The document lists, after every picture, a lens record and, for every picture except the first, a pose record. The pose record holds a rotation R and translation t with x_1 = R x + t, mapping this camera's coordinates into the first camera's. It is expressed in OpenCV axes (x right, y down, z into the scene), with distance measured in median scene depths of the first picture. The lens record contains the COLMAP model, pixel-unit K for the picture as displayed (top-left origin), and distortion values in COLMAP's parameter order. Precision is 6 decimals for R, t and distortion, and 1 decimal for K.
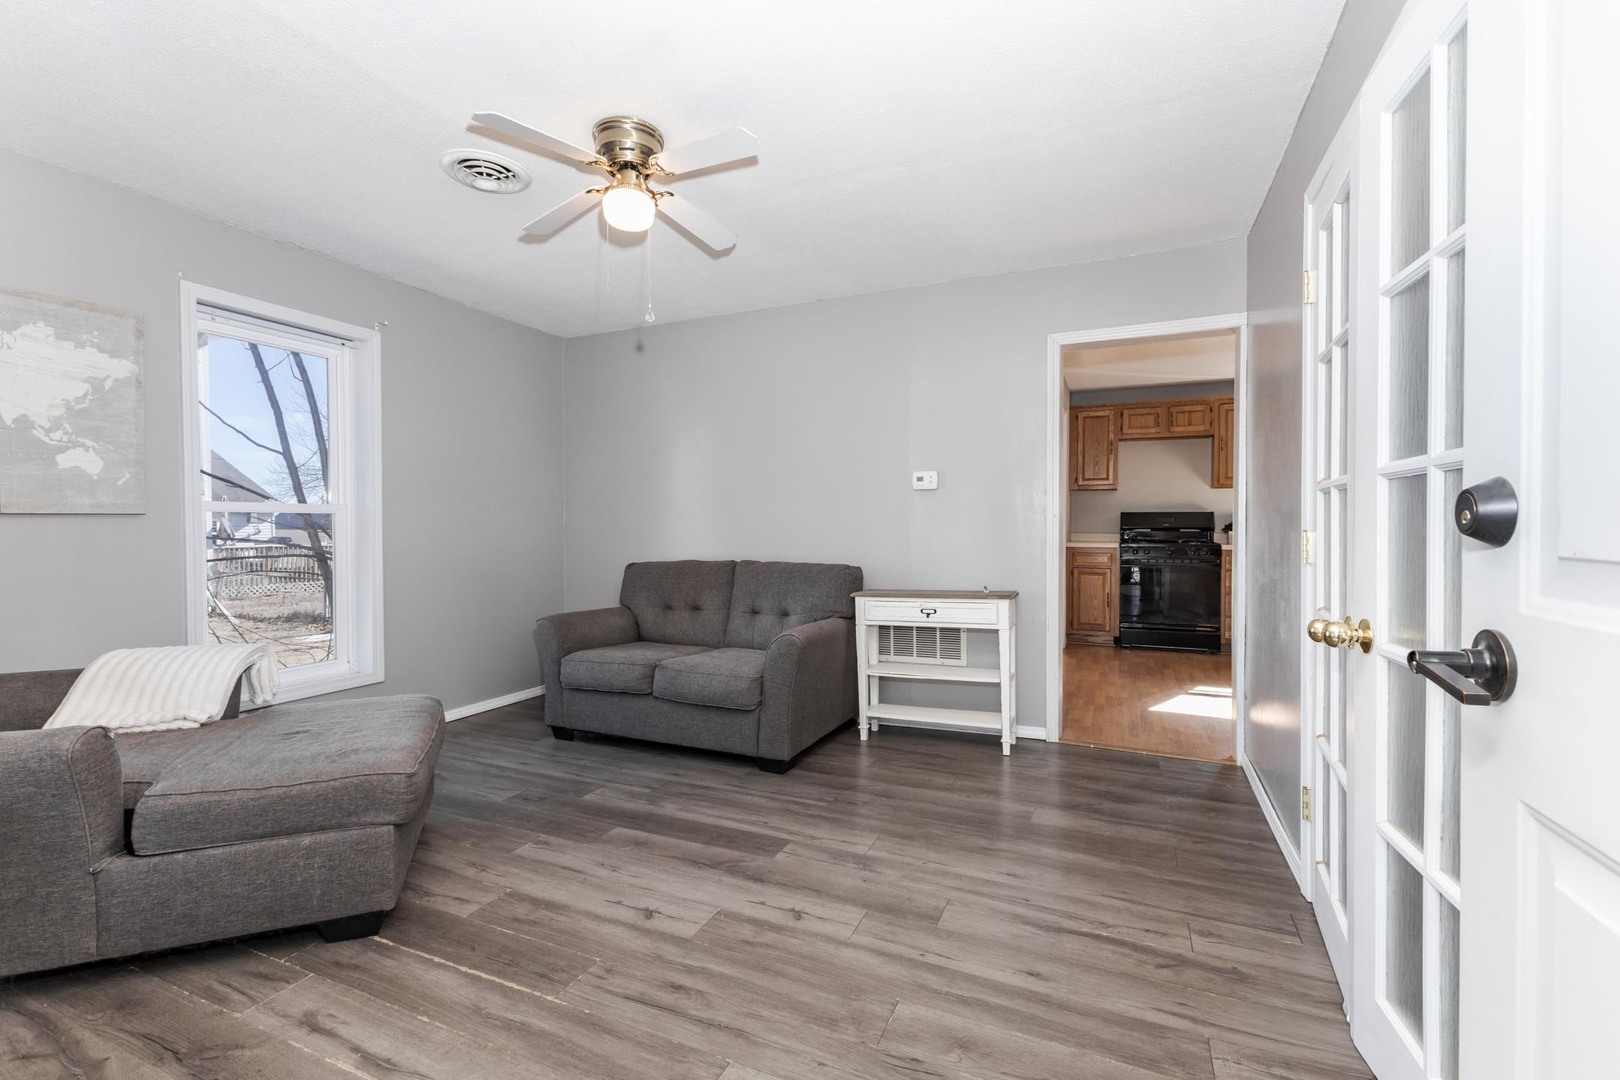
lens RADIAL K [[694.0, 0, 797.4], [0, 694.0, 526.3], [0, 0, 1]] dist [0.002389, -0.000347]
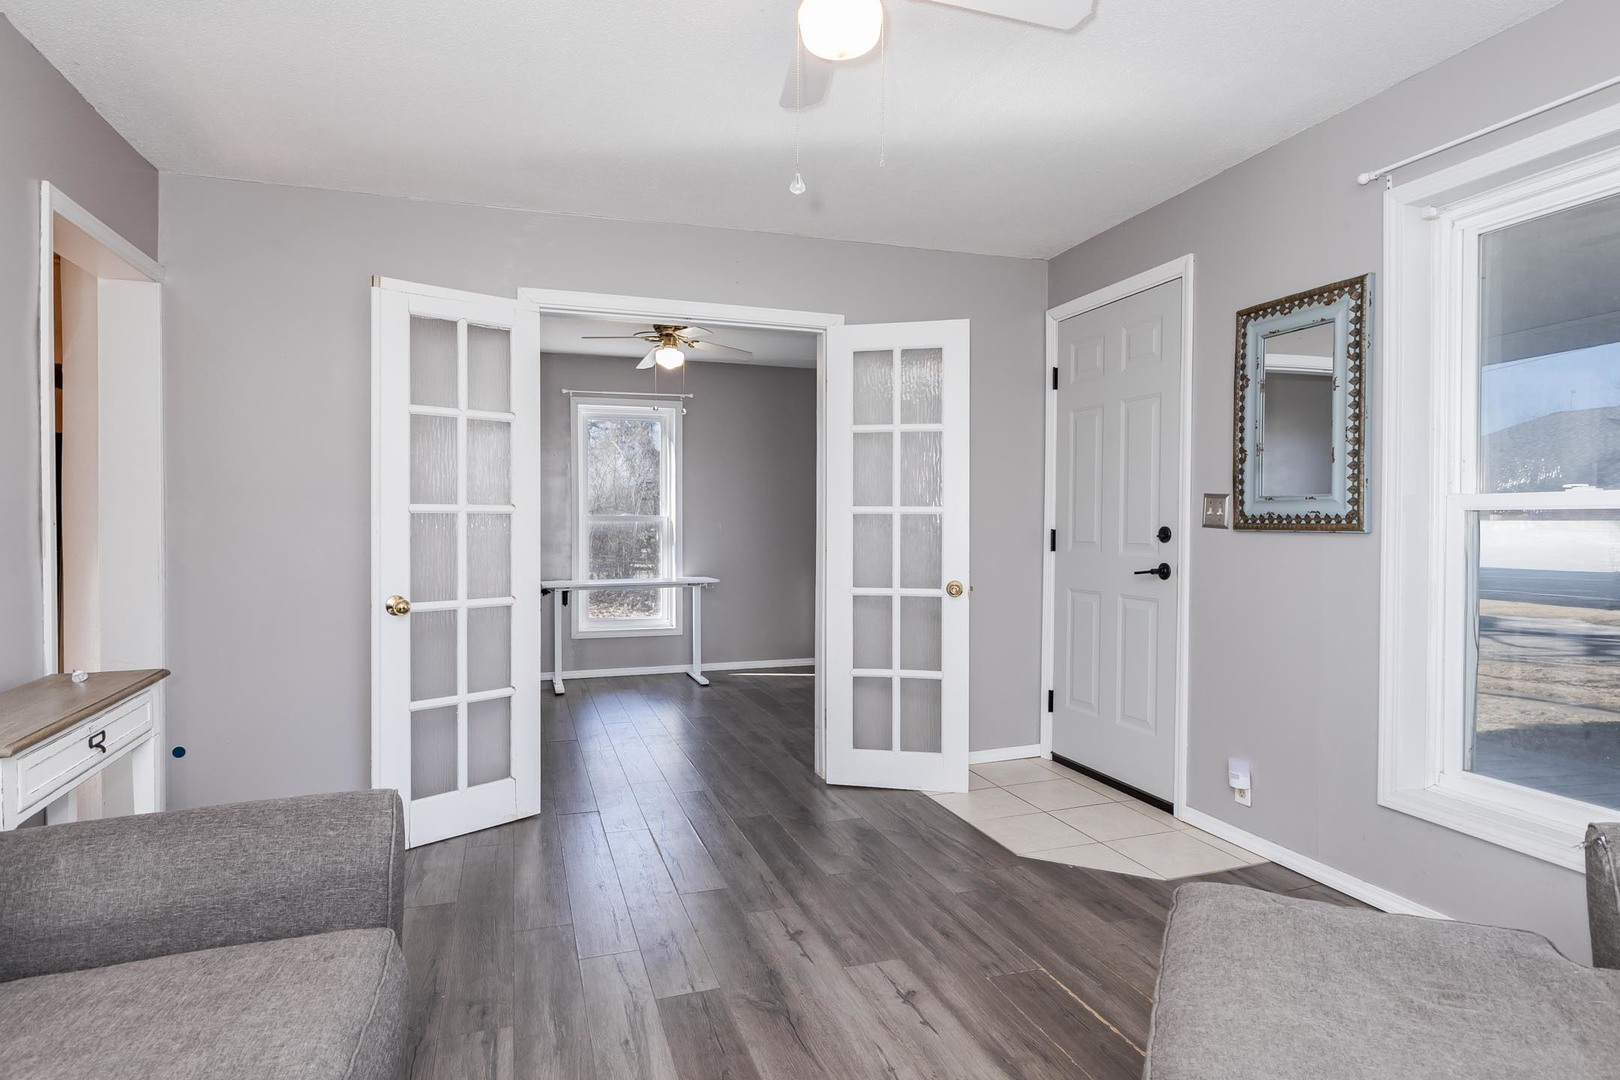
lens RADIAL K [[935.0, 0, 808.5], [0, 935.0, 536.4], [0, 0, 1]] dist [0.003000, 0.001389]
pose [[-0.694440, -0.008720, 0.719497, -0.993813], [0.003713, 0.999870, 0.015701, -0.024604], [-0.719541, 0.013575, -0.694318, 1.965816]]
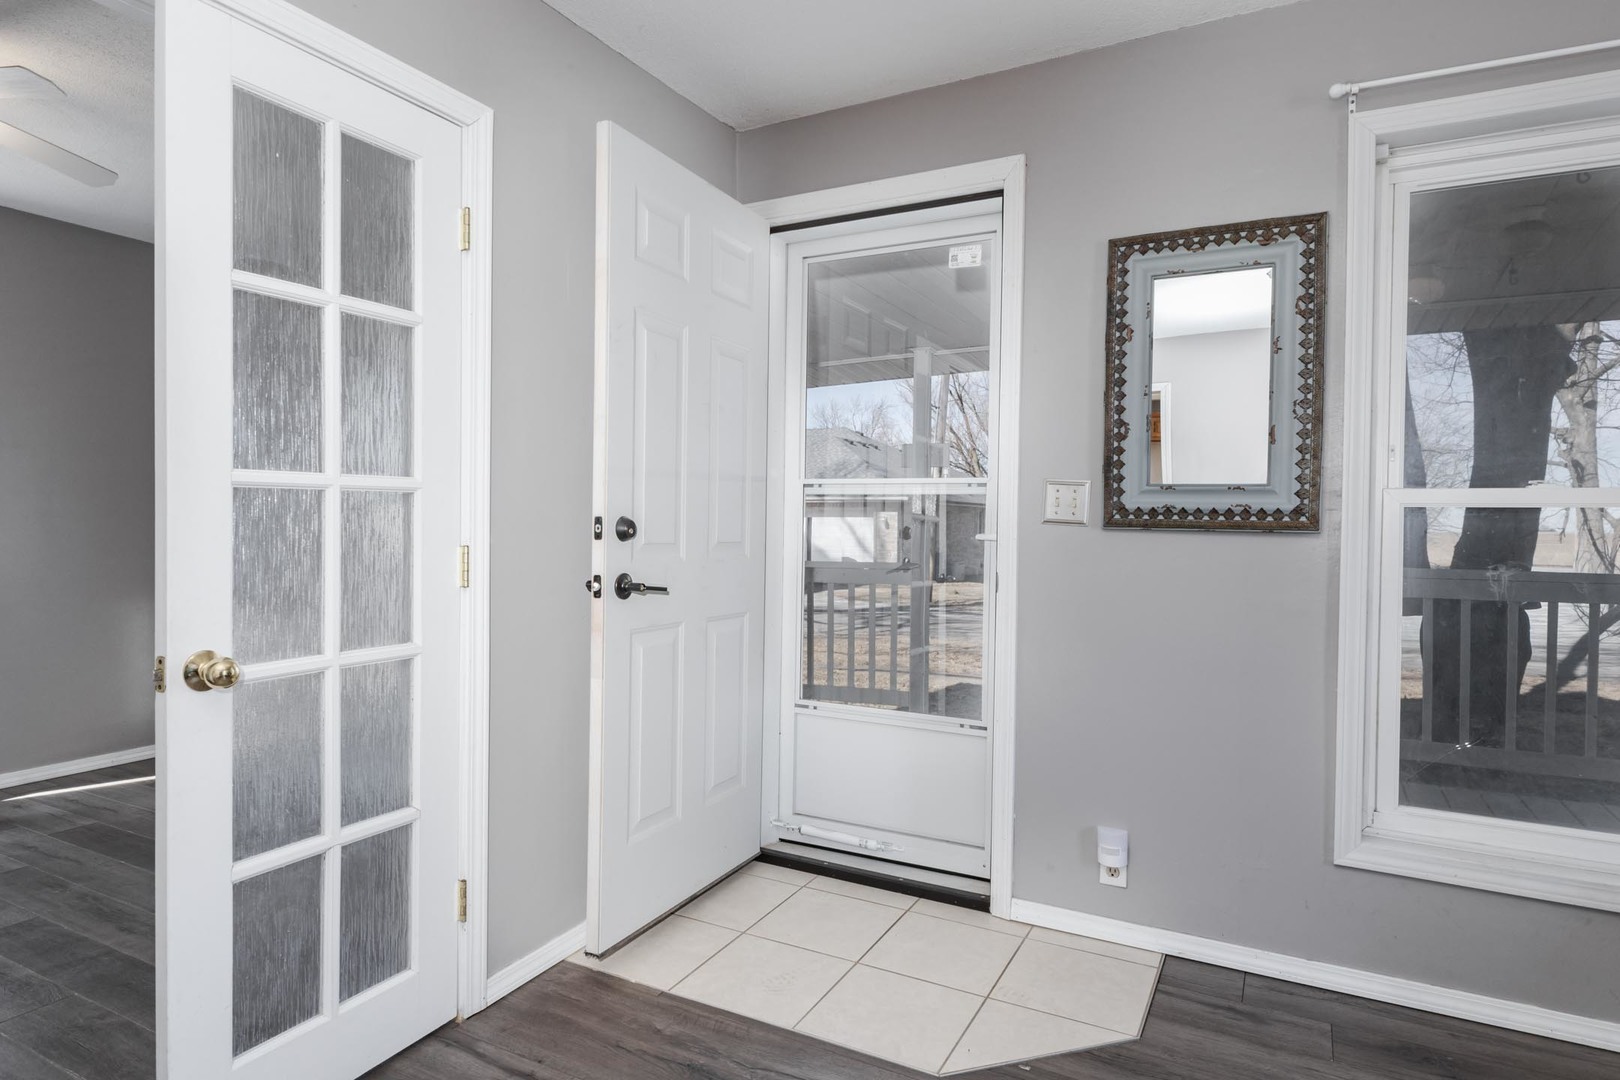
lens RADIAL K [[935.0, 0, 836.4], [0, 935.0, 534.7], [0, 0, 1]] dist [0.003000, 0.001389]
pose [[-0.999553, -0.009308, 0.028408, 0.035430], [-0.008715, 0.999743, 0.020942, -0.020947], [-0.028596, 0.020685, -0.999377, 1.524565]]
